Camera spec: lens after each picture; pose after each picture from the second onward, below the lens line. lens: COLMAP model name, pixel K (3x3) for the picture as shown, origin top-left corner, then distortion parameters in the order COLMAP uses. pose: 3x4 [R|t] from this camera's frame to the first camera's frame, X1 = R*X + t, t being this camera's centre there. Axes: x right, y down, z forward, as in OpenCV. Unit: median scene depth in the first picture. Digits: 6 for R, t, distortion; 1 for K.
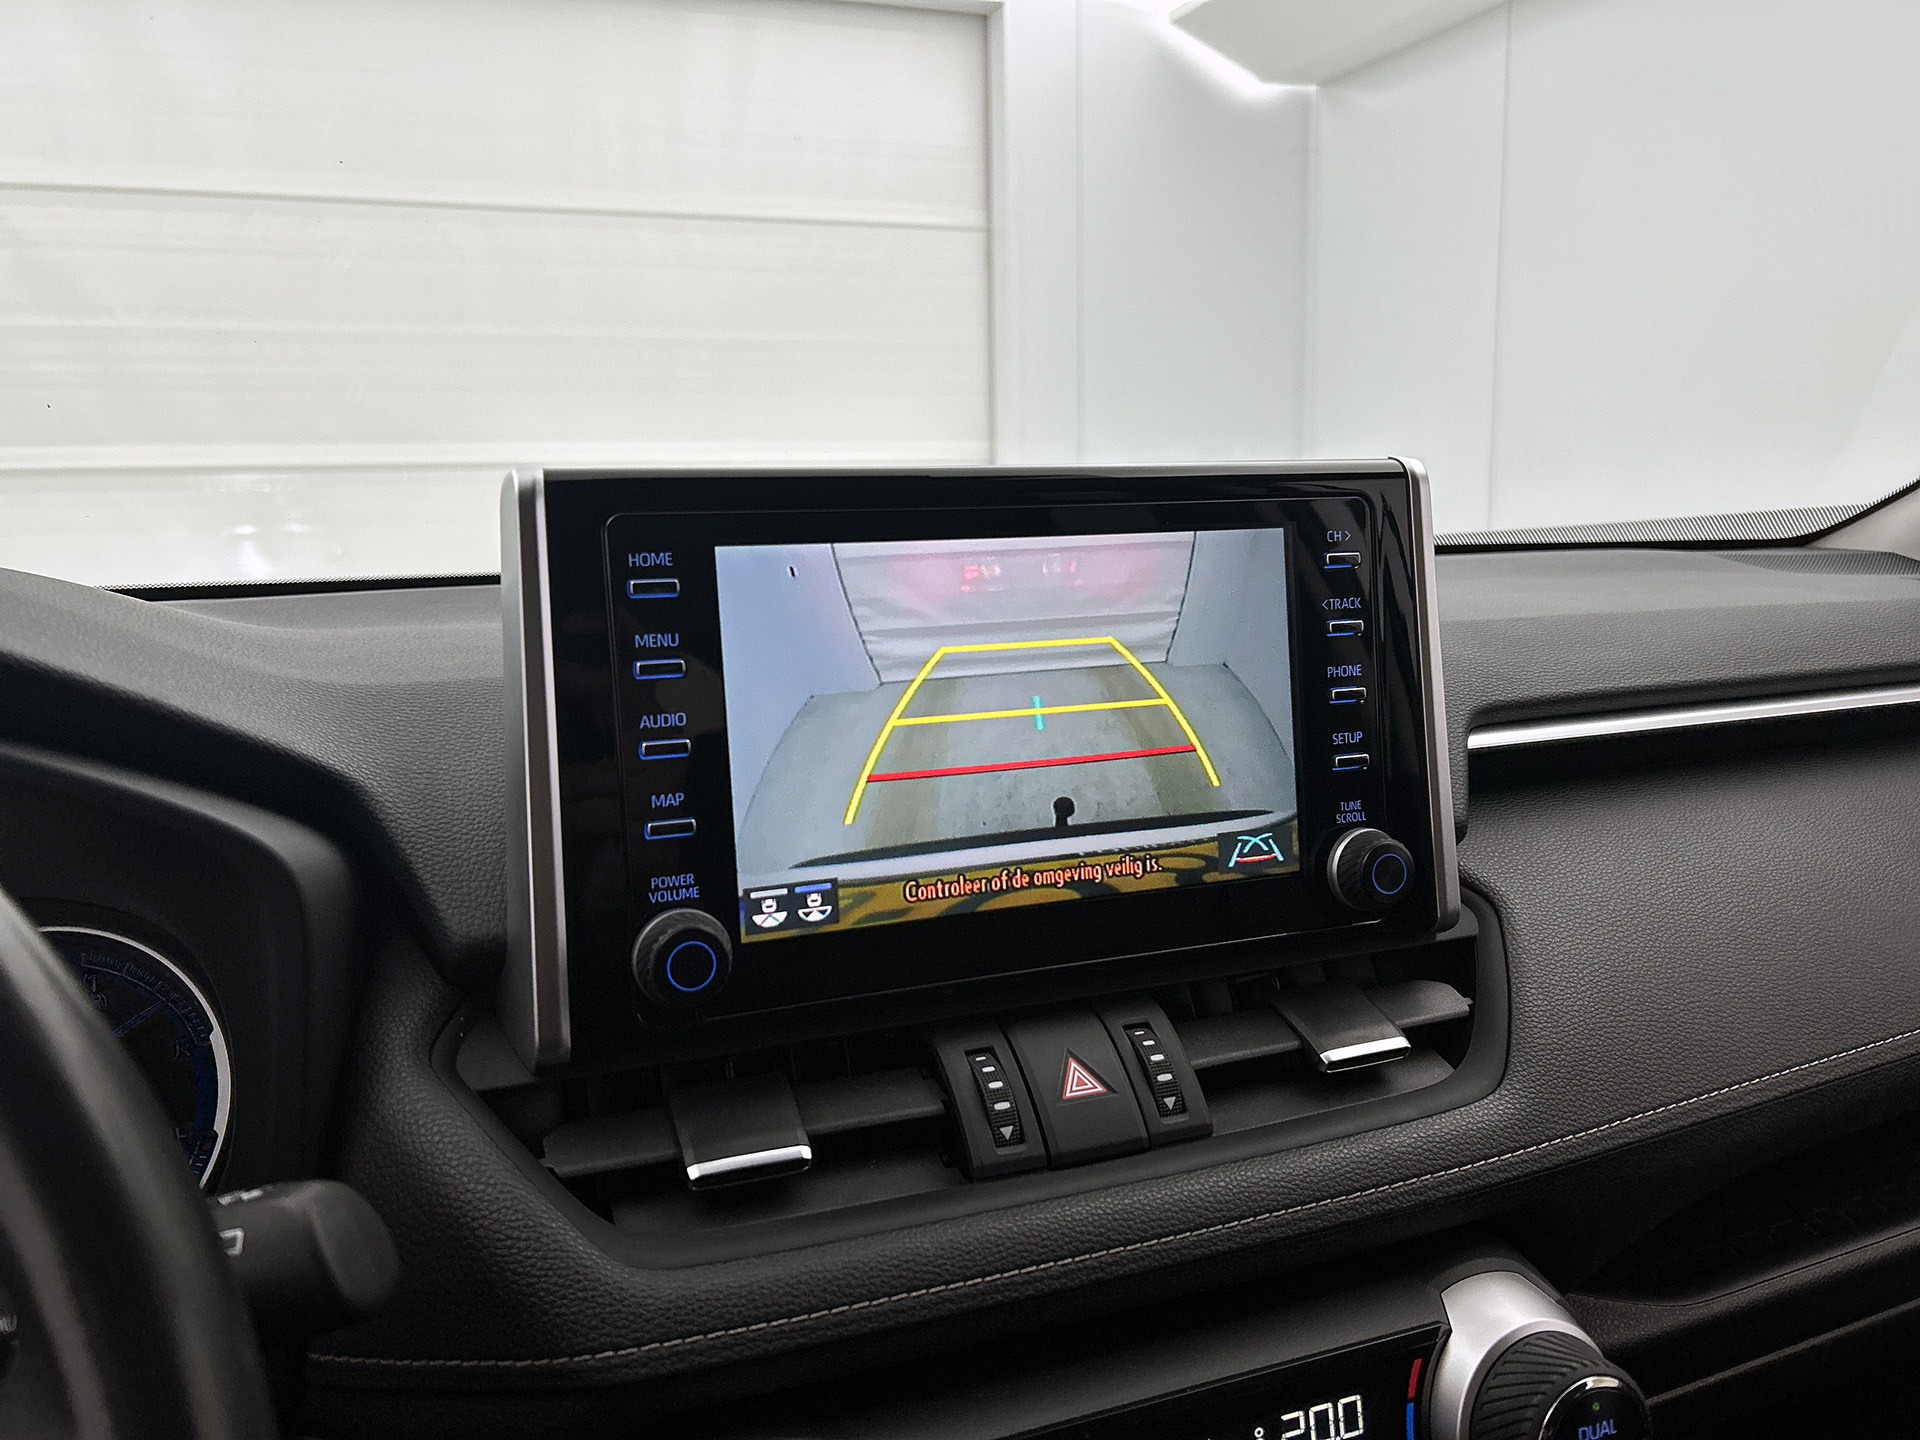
lens RADIAL K [[1442.3, 0, 963.1], [0, 1442.3, 729.4], [0, 0, 1]] dist [0.052393, -0.068384]
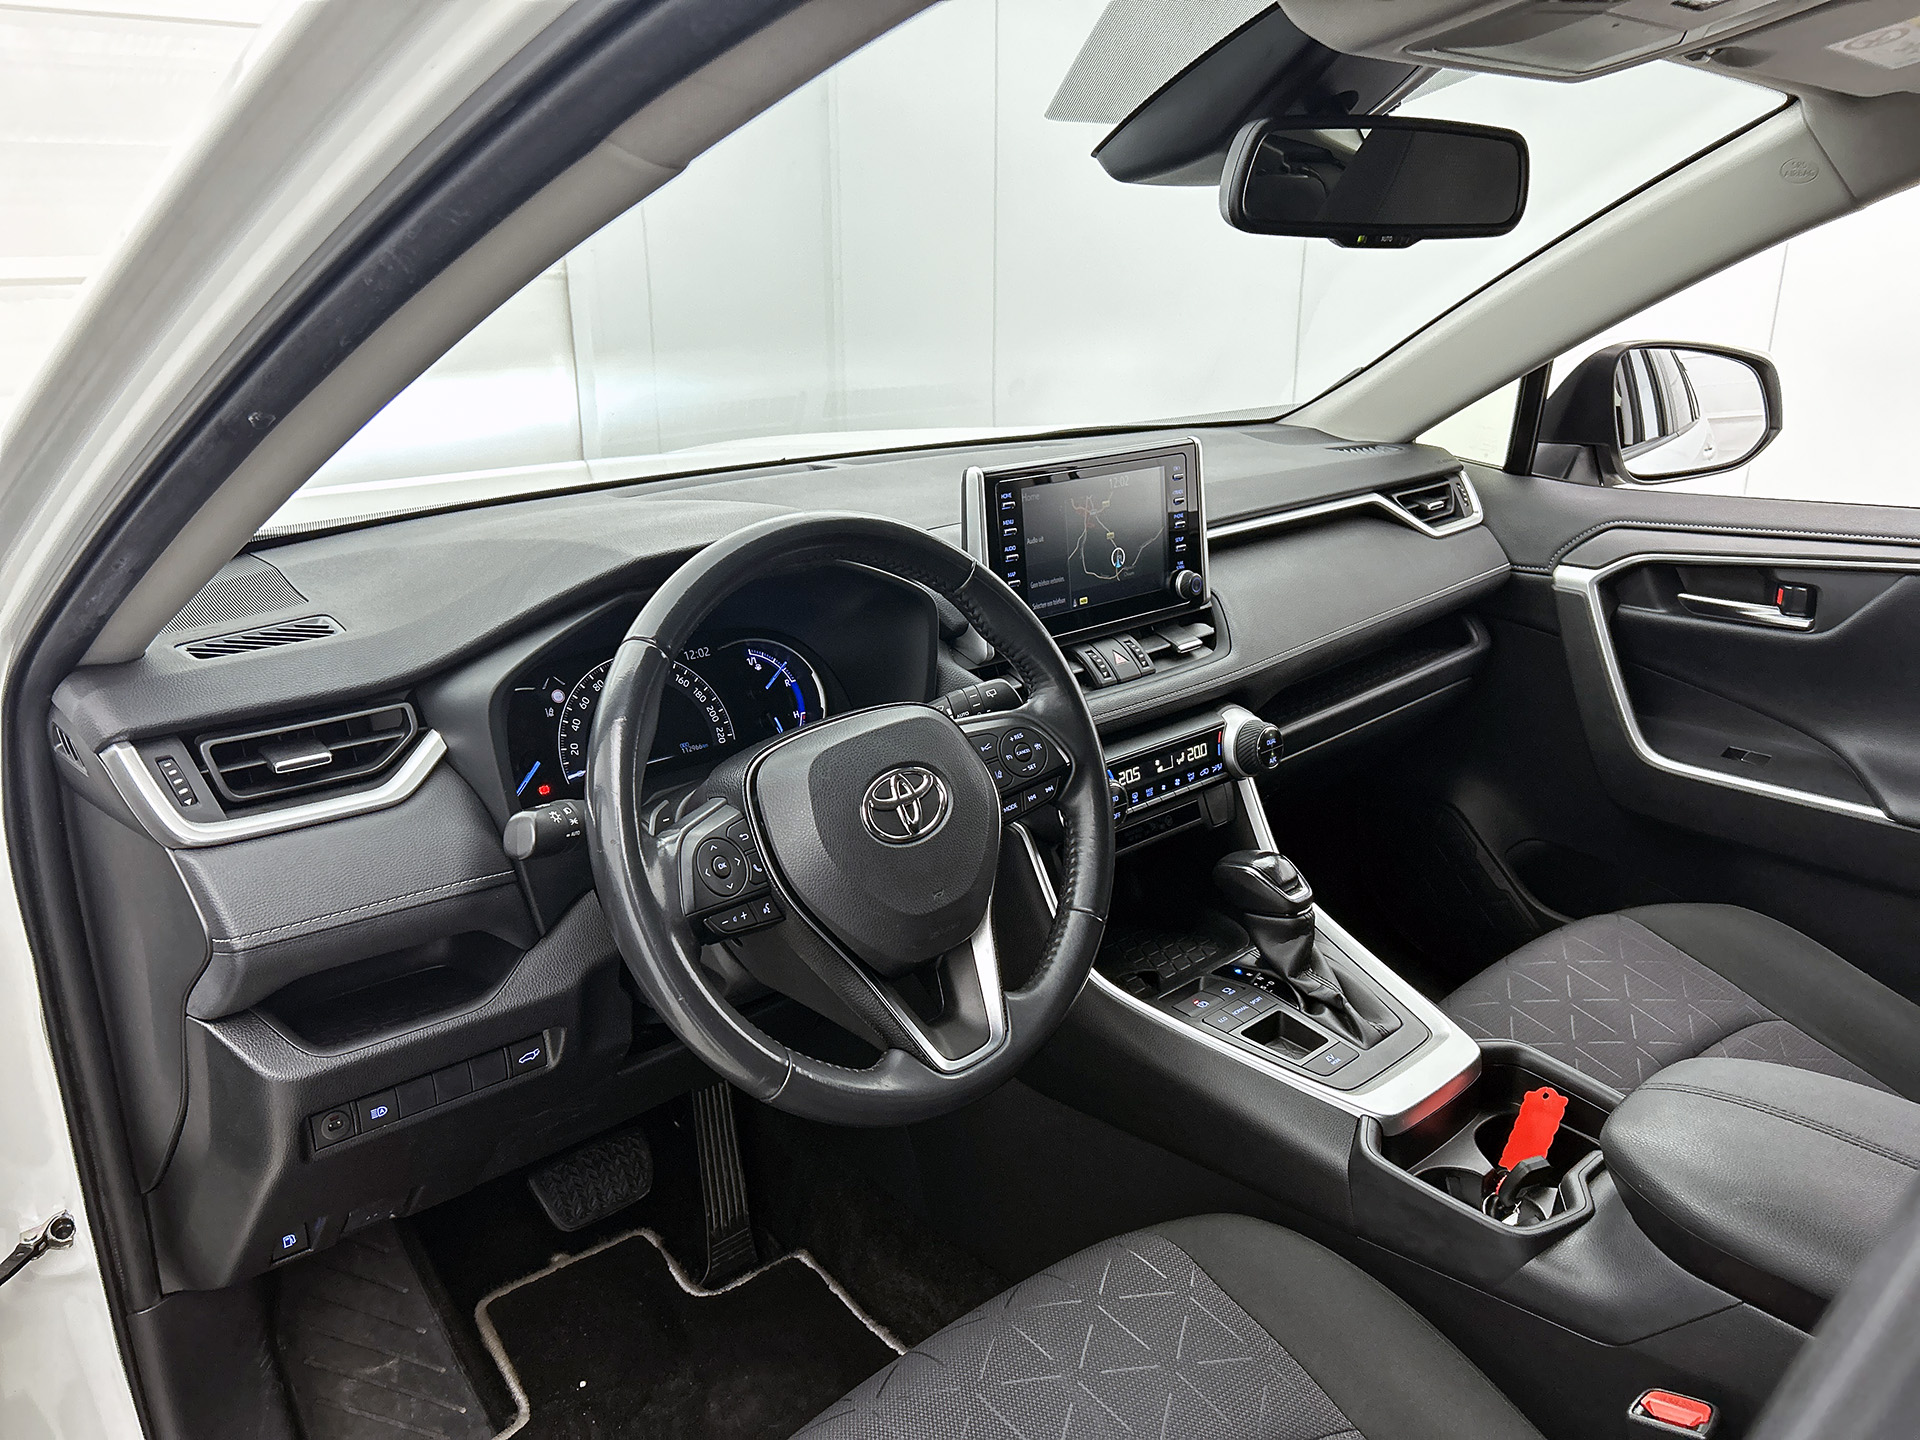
lens RADIAL K [[1442.3, 0, 940.7], [0, 1442.3, 721.7], [0, 0, 1]] dist [0.052393, -0.068384]
pose [[0.933498, -0.096610, 0.345324, -1.378792], [0.043773, 0.986522, 0.157666, -0.126713], [-0.355902, -0.132065, 0.925145, -1.760090]]
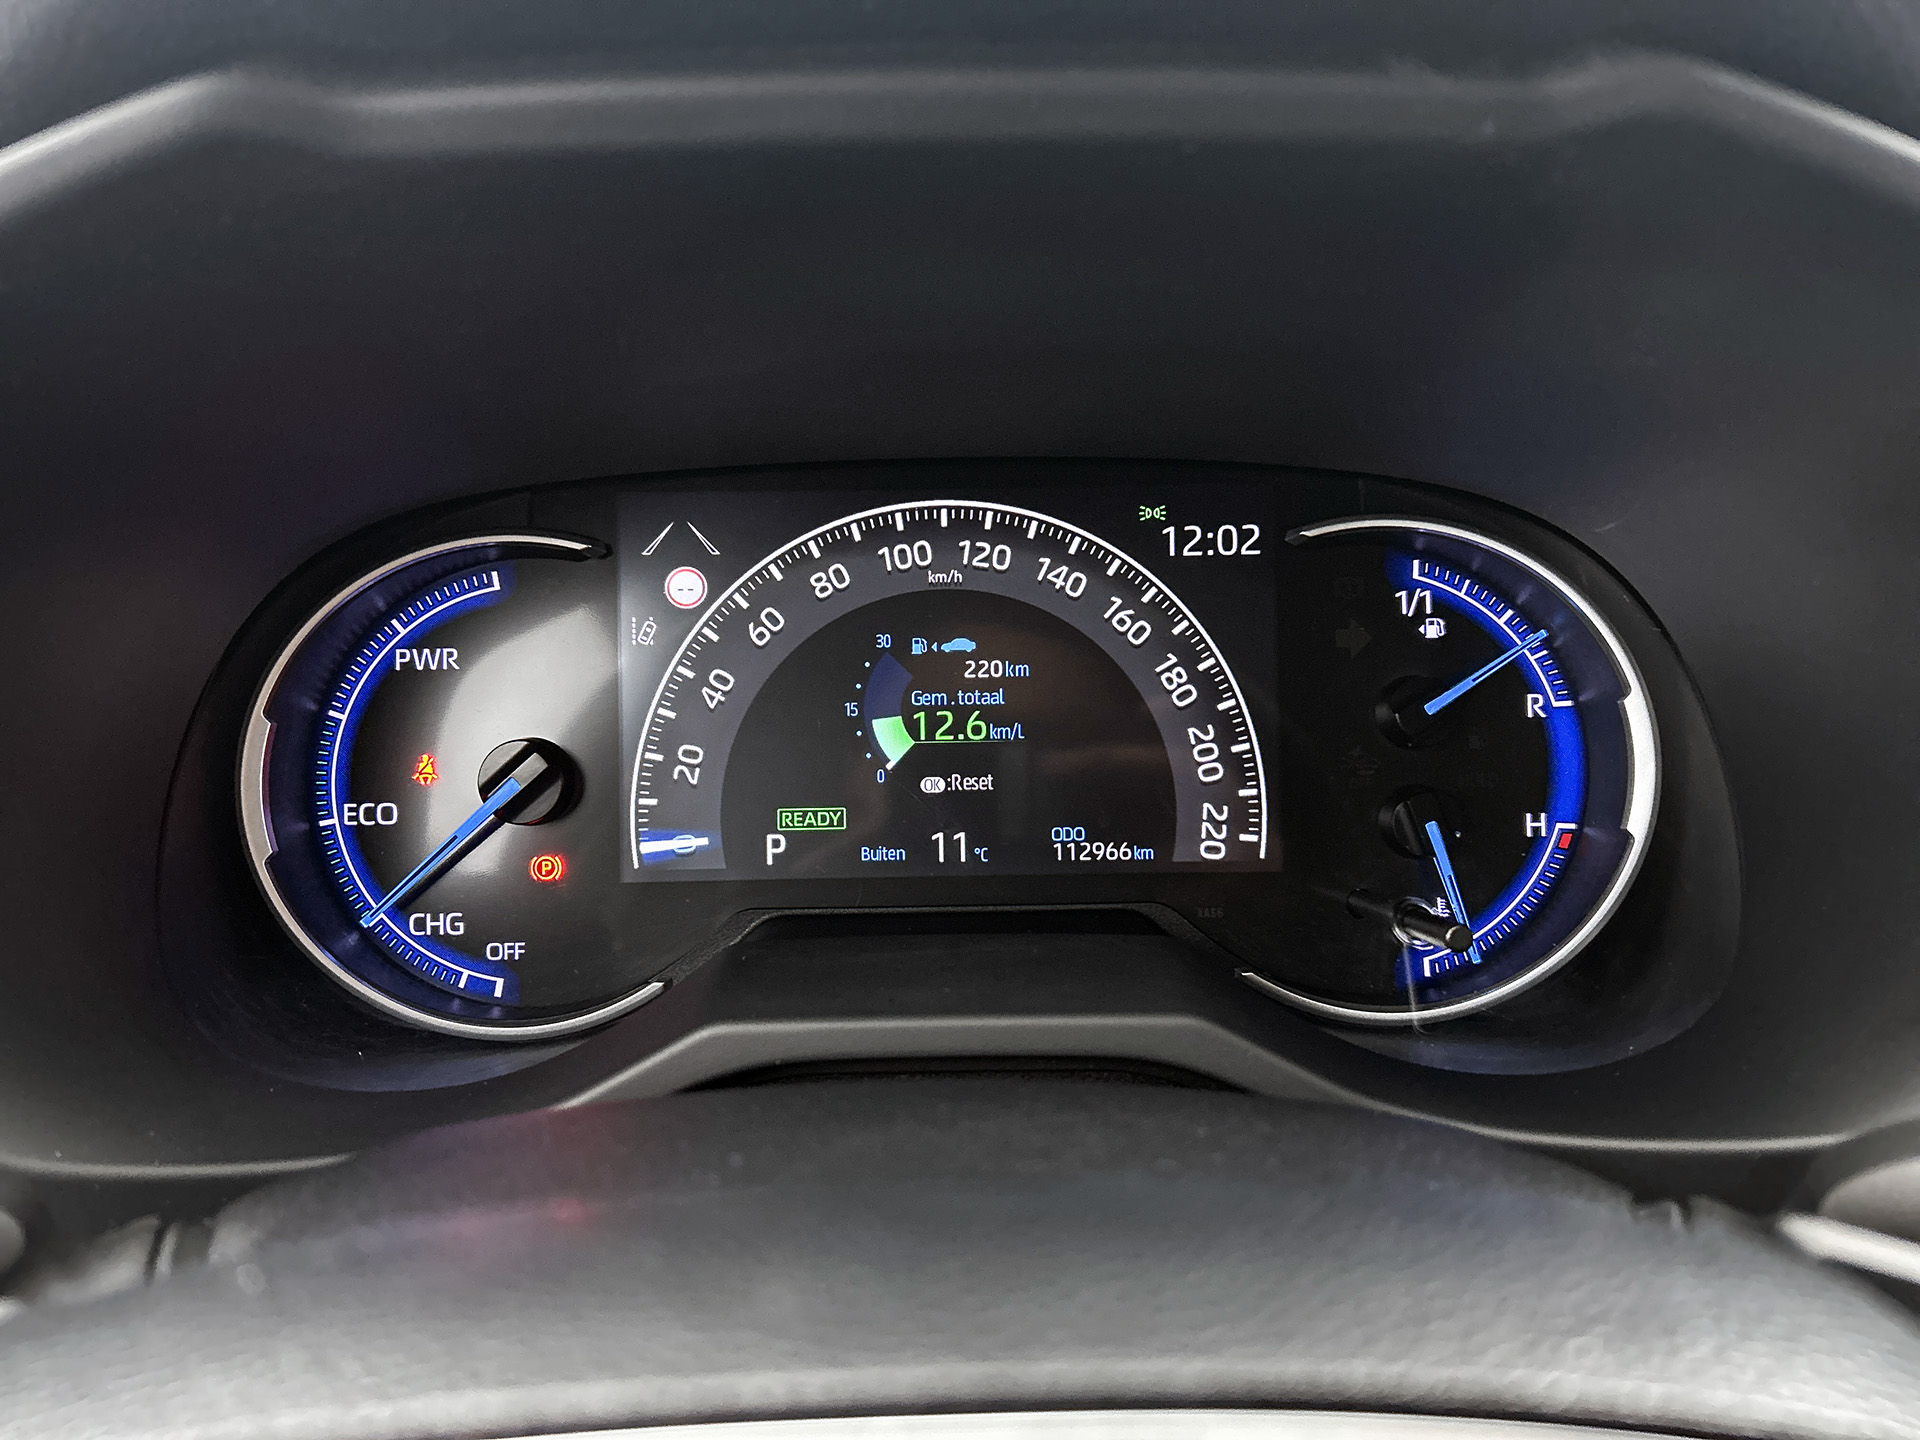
lens RADIAL K [[1442.3, 0, 953.0], [0, 1442.3, 716.1], [0, 0, 1]] dist [0.052393, -0.068384]
pose [[0.935838, 0.140839, -0.323066, -0.670511], [-0.068487, 0.971880, 0.225298, 0.093391], [0.345712, -0.188716, 0.919168, 0.269233]]
